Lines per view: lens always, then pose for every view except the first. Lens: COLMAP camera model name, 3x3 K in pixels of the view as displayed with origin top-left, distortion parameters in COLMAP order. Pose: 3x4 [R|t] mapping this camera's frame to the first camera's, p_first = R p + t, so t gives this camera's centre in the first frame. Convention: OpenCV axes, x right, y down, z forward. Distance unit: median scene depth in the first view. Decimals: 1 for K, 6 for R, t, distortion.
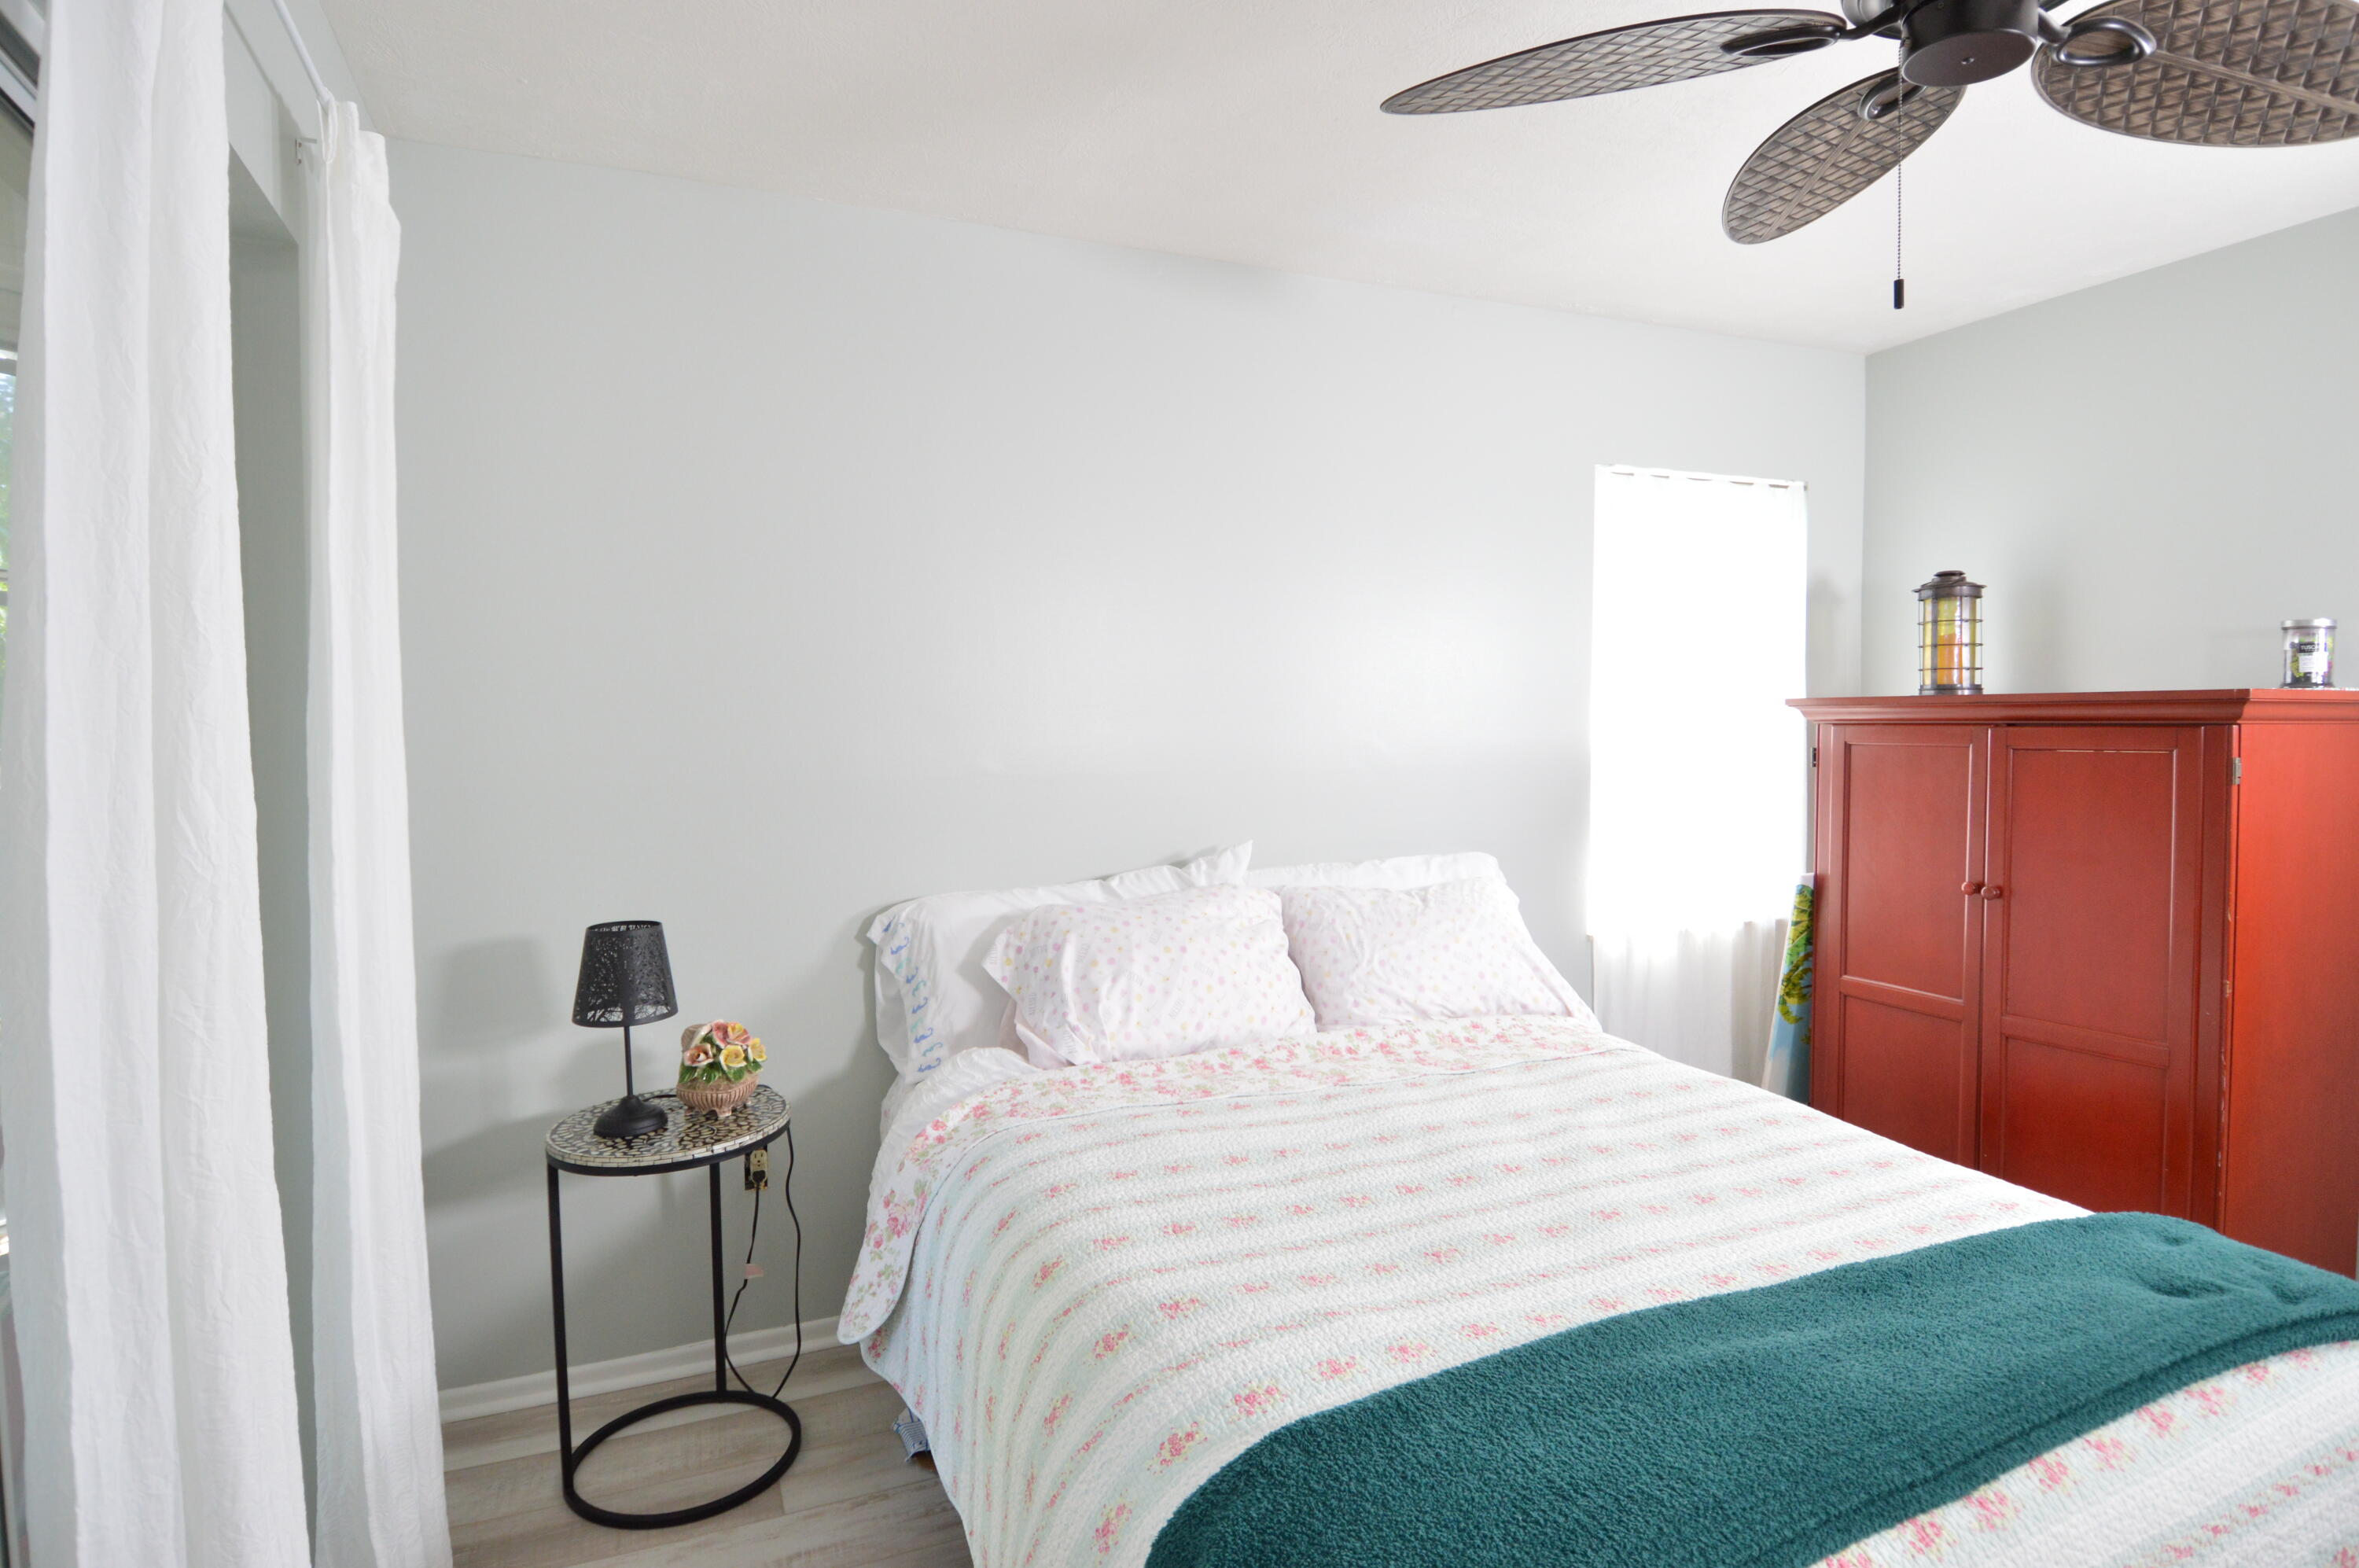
lens RADIAL K [[1206.8, 0, 1190.7], [0, 1206.8, 764.2], [0, 0, 1]] dist [0.034705, -0.042127]
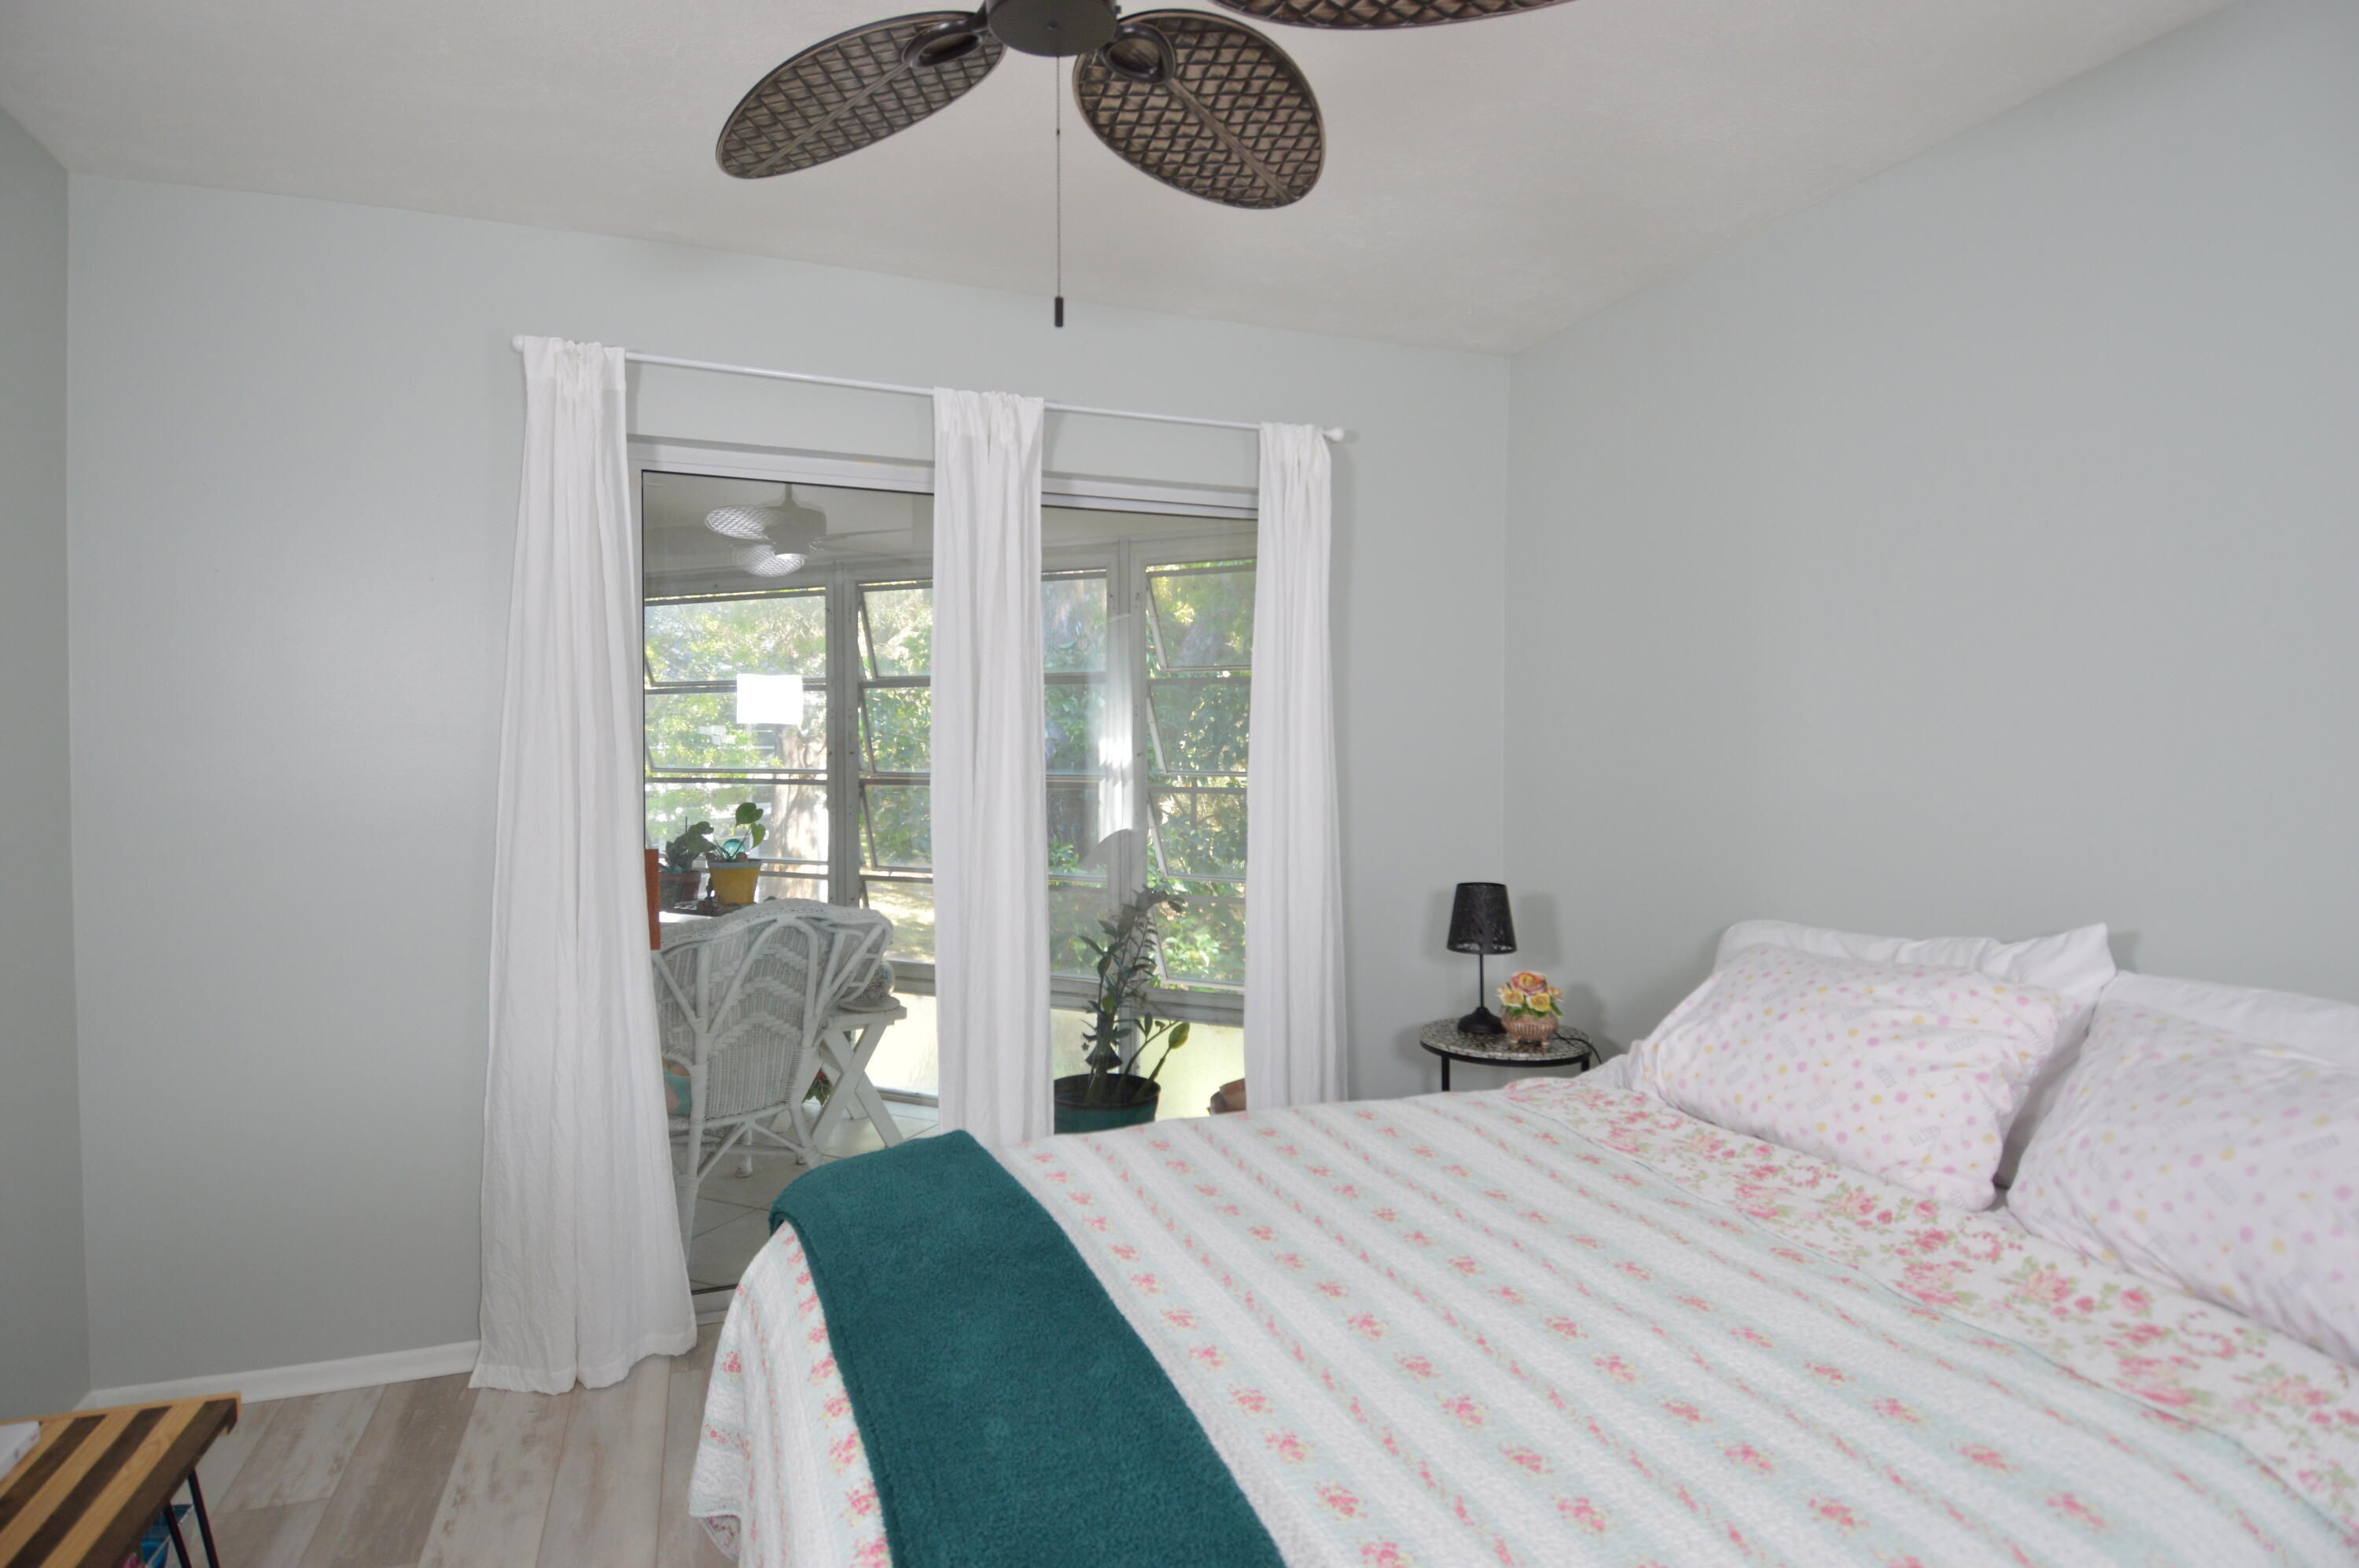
lens RADIAL K [[1206.8, 0, 1190.7], [0, 1206.8, 764.2], [0, 0, 1]] dist [0.034705, -0.042127]
pose [[-0.021226, 0.020916, -0.999556, 0.936991], [-0.035694, 0.999128, 0.021665, -0.026772], [0.999137, 0.036138, -0.020461, 0.679919]]
